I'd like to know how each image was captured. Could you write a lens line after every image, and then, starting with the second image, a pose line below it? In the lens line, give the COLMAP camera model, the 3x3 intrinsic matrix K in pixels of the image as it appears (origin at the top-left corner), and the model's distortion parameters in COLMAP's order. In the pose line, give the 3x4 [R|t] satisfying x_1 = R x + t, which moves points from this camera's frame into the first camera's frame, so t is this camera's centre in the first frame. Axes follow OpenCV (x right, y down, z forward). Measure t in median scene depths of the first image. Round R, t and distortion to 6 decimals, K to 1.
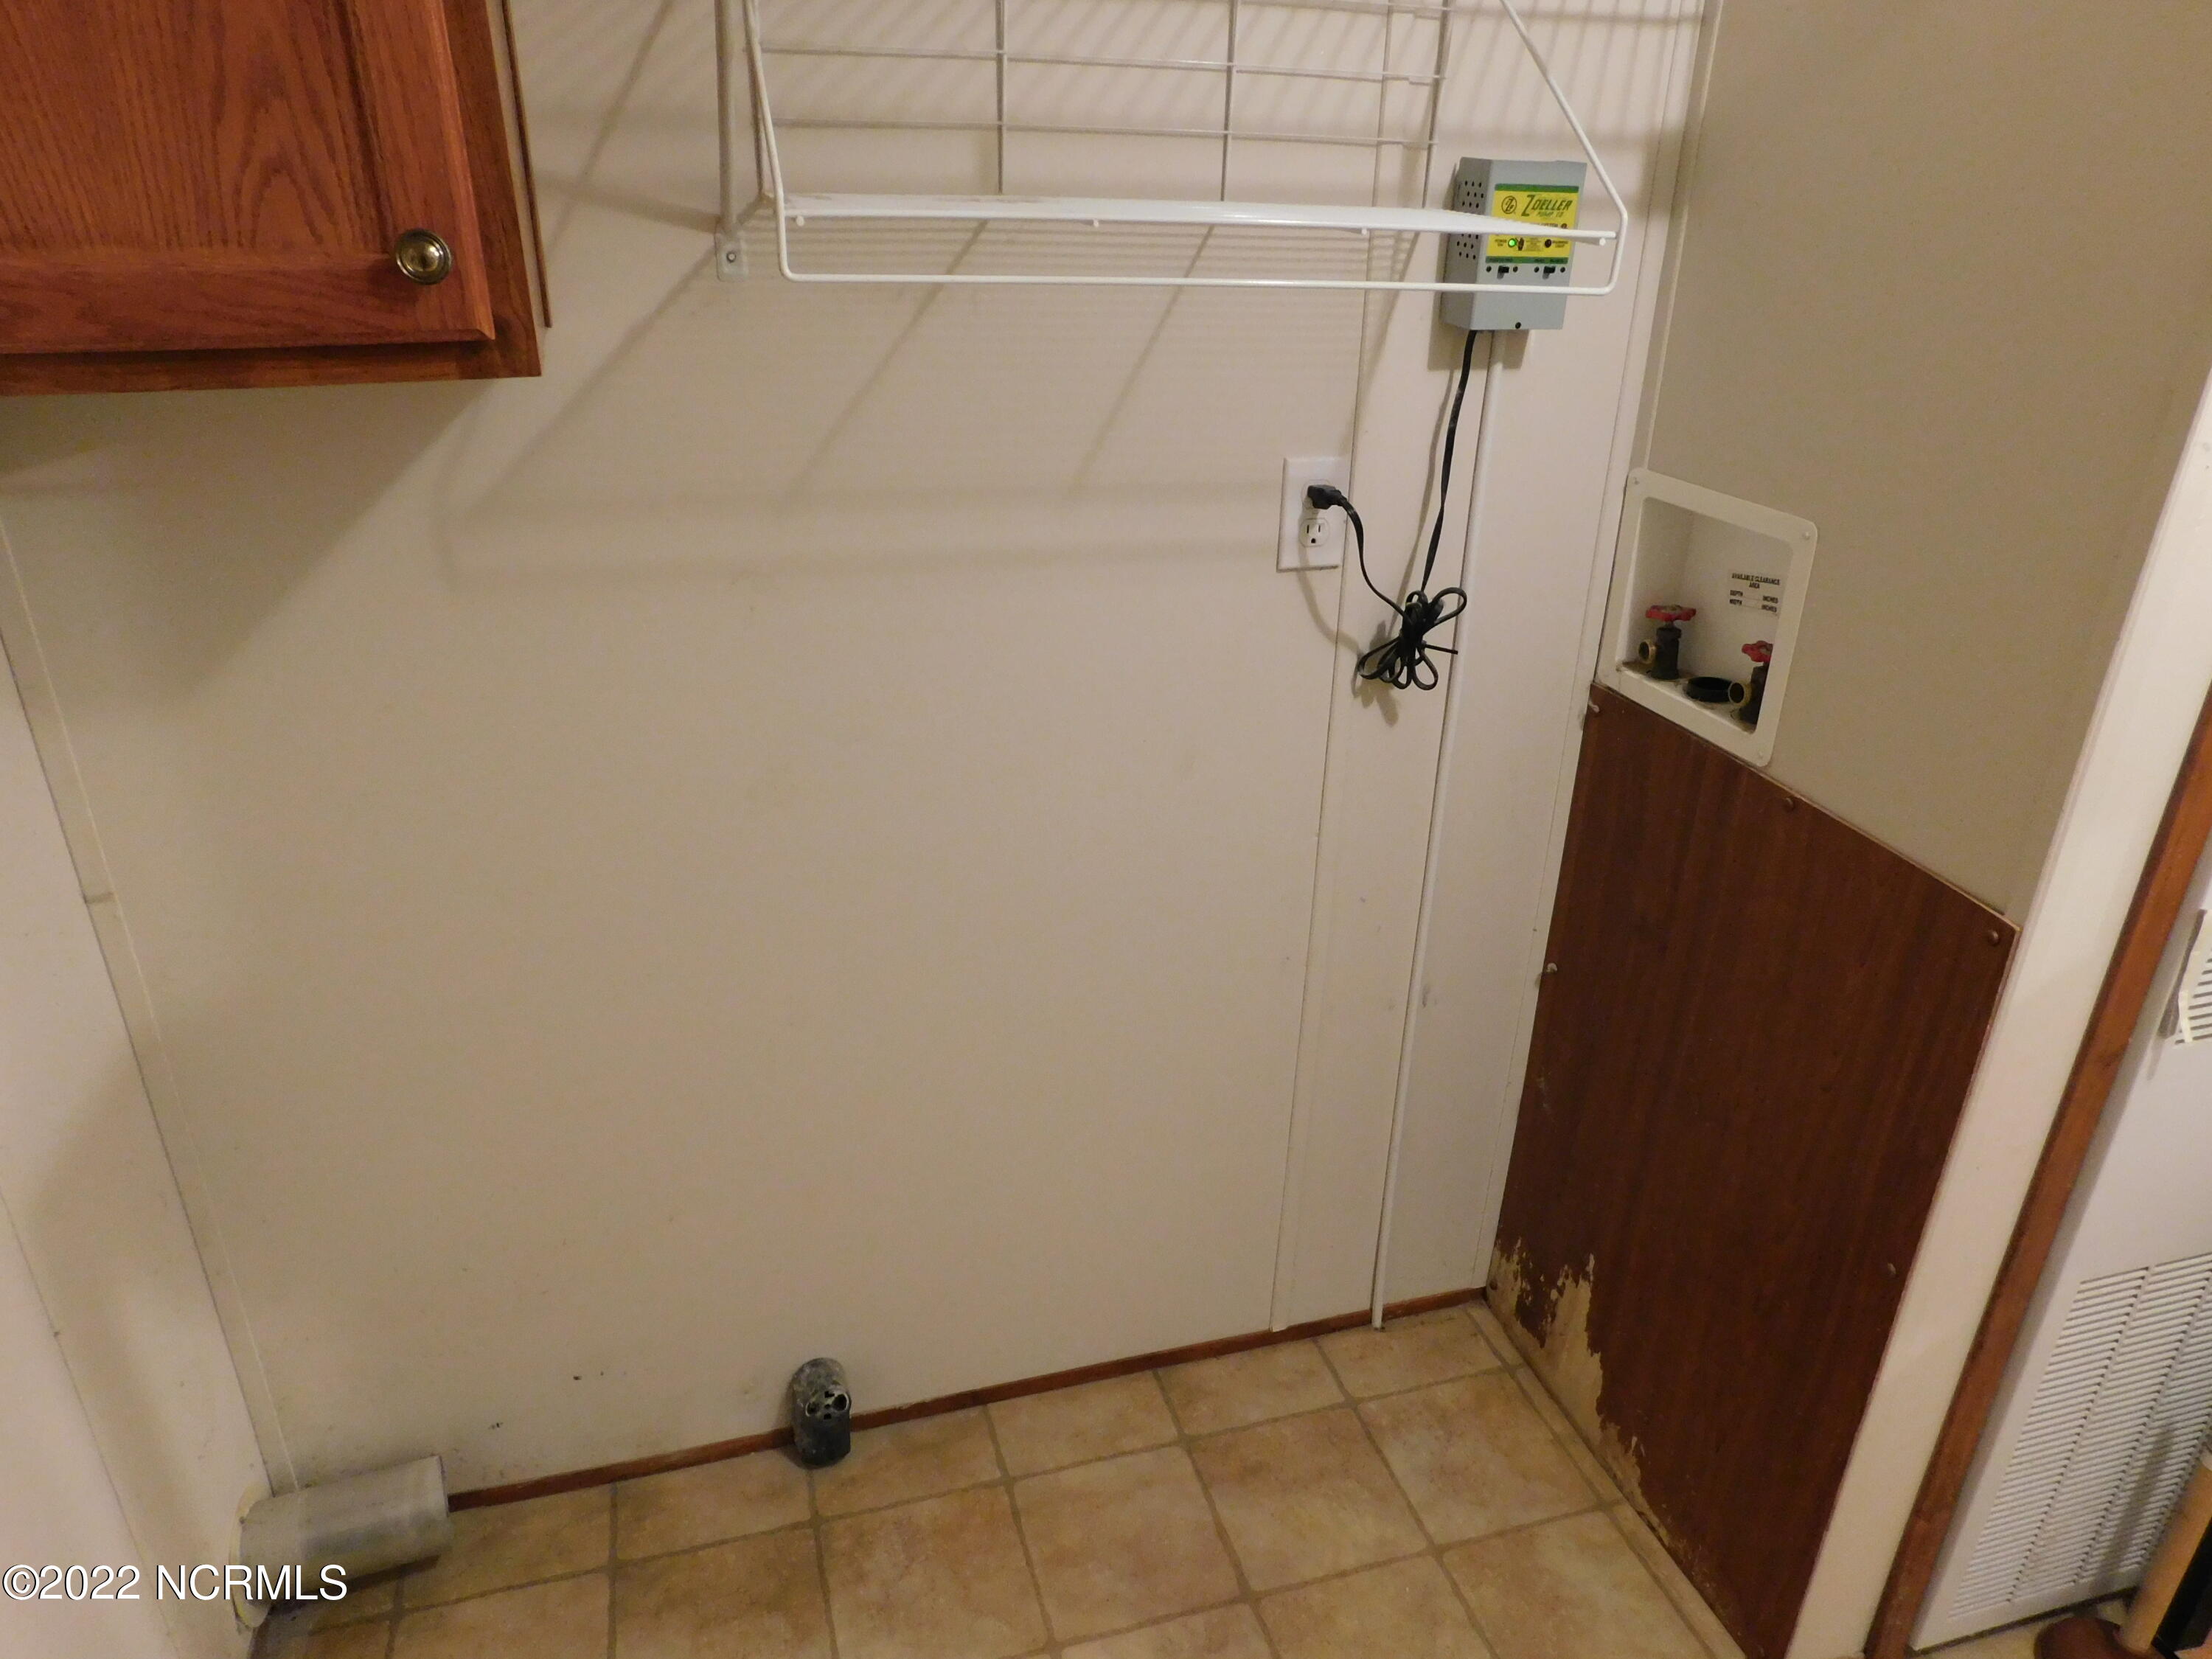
lens RADIAL K [[1446.9, 0, 1103.3], [0, 1446.9, 828.9], [0, 0, 1]] dist [-0.070750, 0.058119]
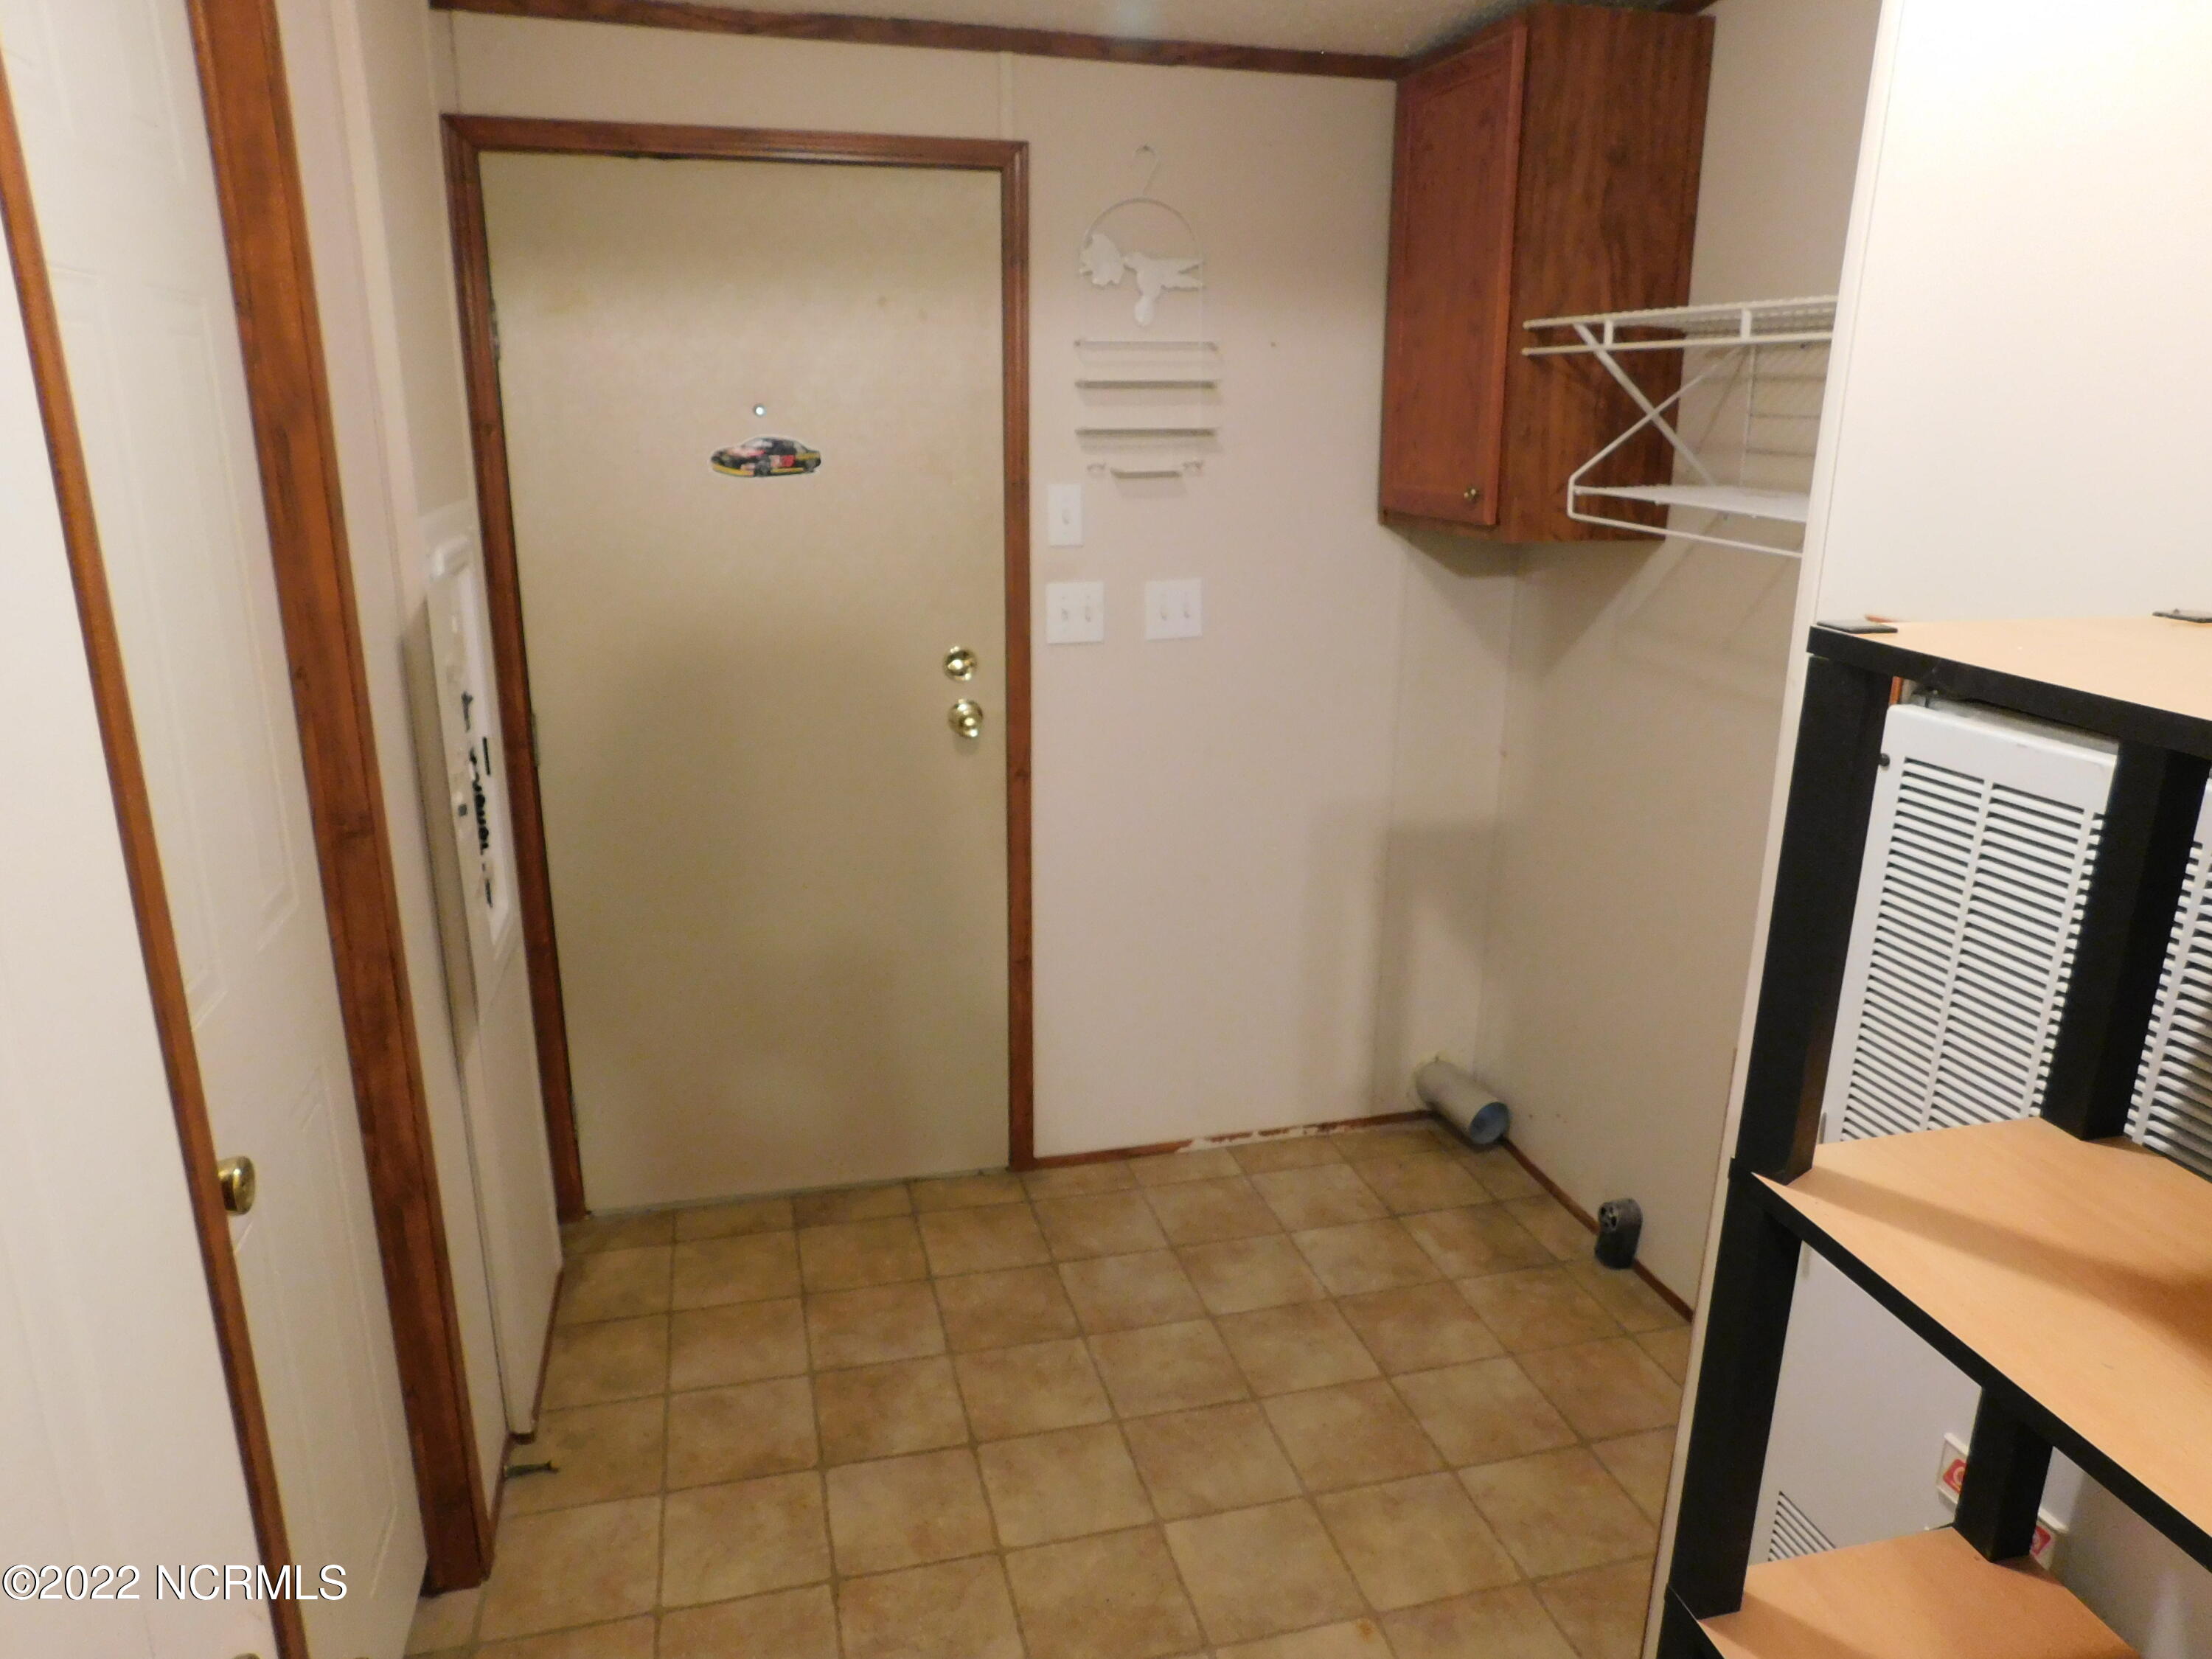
lens RADIAL K [[1446.9, 0, 1104.3], [0, 1446.9, 828.1], [0, 0, 1]] dist [-0.070750, 0.058119]
pose [[-0.021381, 0.275272, -0.961129, 1.249085], [-0.428608, 0.866001, 0.257561, -0.133359], [0.903237, 0.417455, 0.099468, 0.183768]]
